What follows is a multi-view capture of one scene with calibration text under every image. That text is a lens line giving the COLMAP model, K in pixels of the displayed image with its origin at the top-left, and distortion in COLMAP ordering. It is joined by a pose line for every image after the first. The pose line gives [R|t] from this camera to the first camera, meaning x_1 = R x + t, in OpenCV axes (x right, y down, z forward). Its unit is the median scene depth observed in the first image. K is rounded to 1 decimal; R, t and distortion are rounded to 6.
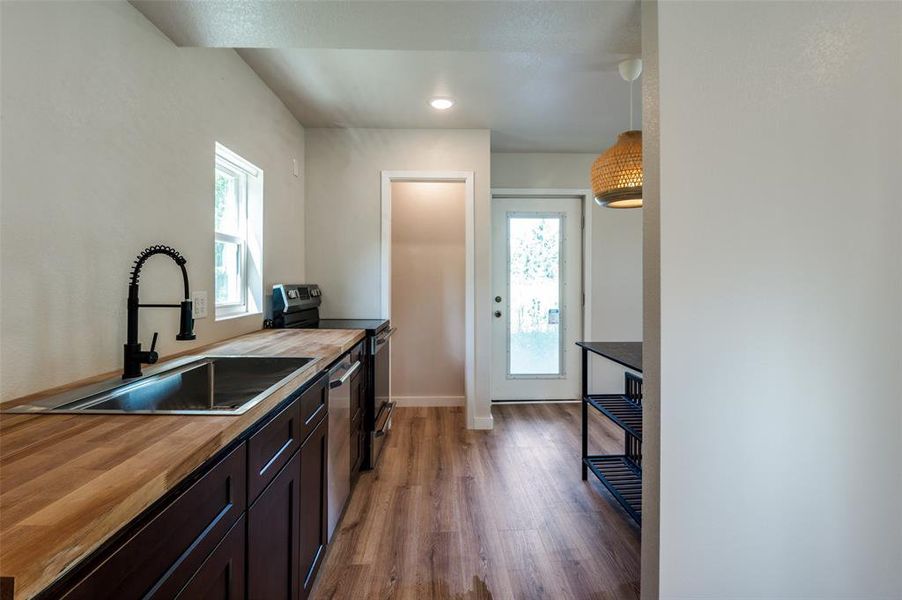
lens RADIAL K [[431.5, 0, 449.9], [0, 431.5, 279.0], [0, 0, 1]] dist [-0.014512, -0.000239]
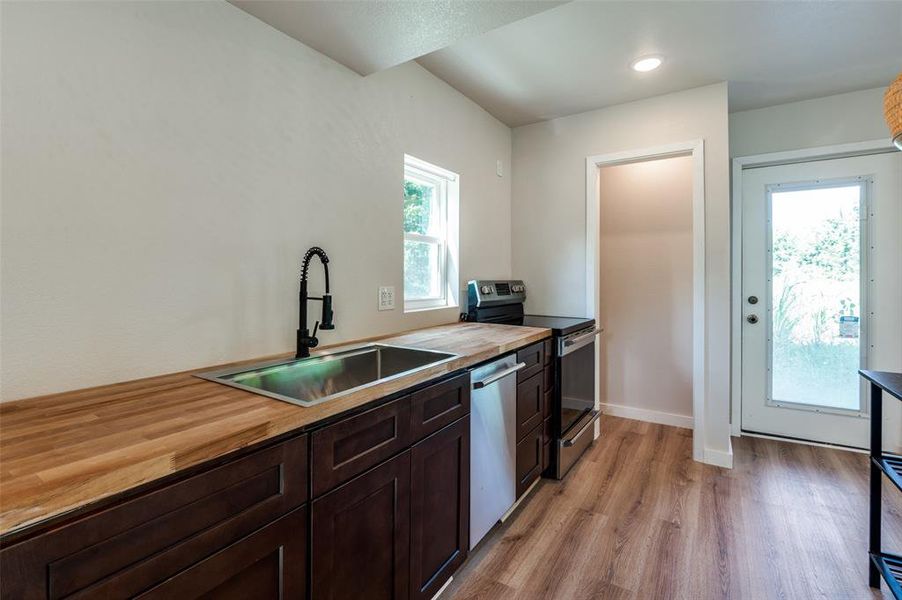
lens RADIAL K [[412.0, 0, 452.2], [0, 412.0, 276.1], [0, 0, 1]] dist [-0.012225, -0.000801]
pose [[0.822180, -0.004447, -0.569210, 0.132995], [0.005753, 0.999983, 0.000497, 0.001496], [0.569198, -0.003684, 0.822192, 0.144818]]
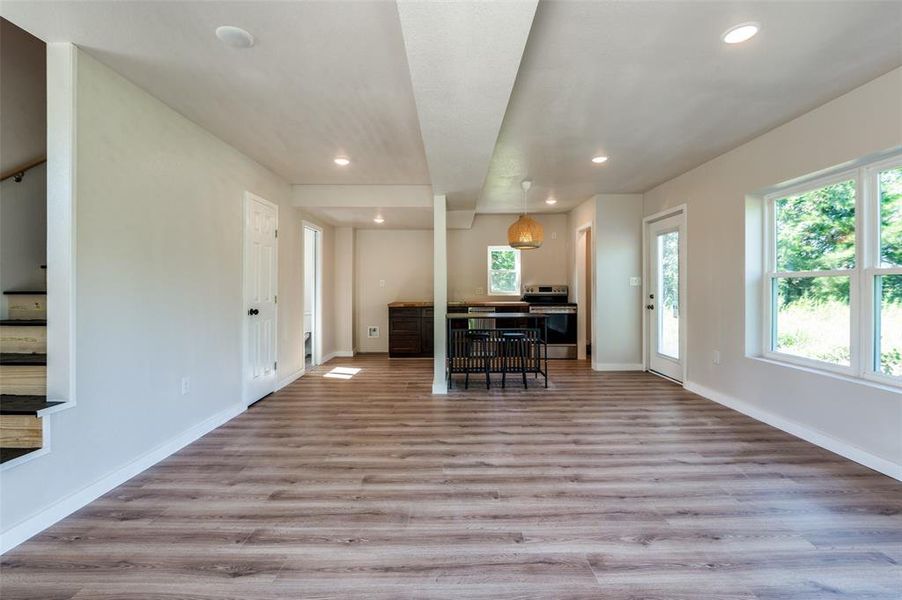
lens RADIAL K [[406.6, 0, 450.8], [0, 406.6, 286.2], [0, 0, 1]] dist [-0.012442, -0.001227]
pose [[-0.041311, -0.001023, -0.999146, 2.191285], [0.009427, 0.999955, -0.001413, 0.015738], [0.999102, -0.009477, -0.041300, 0.630325]]
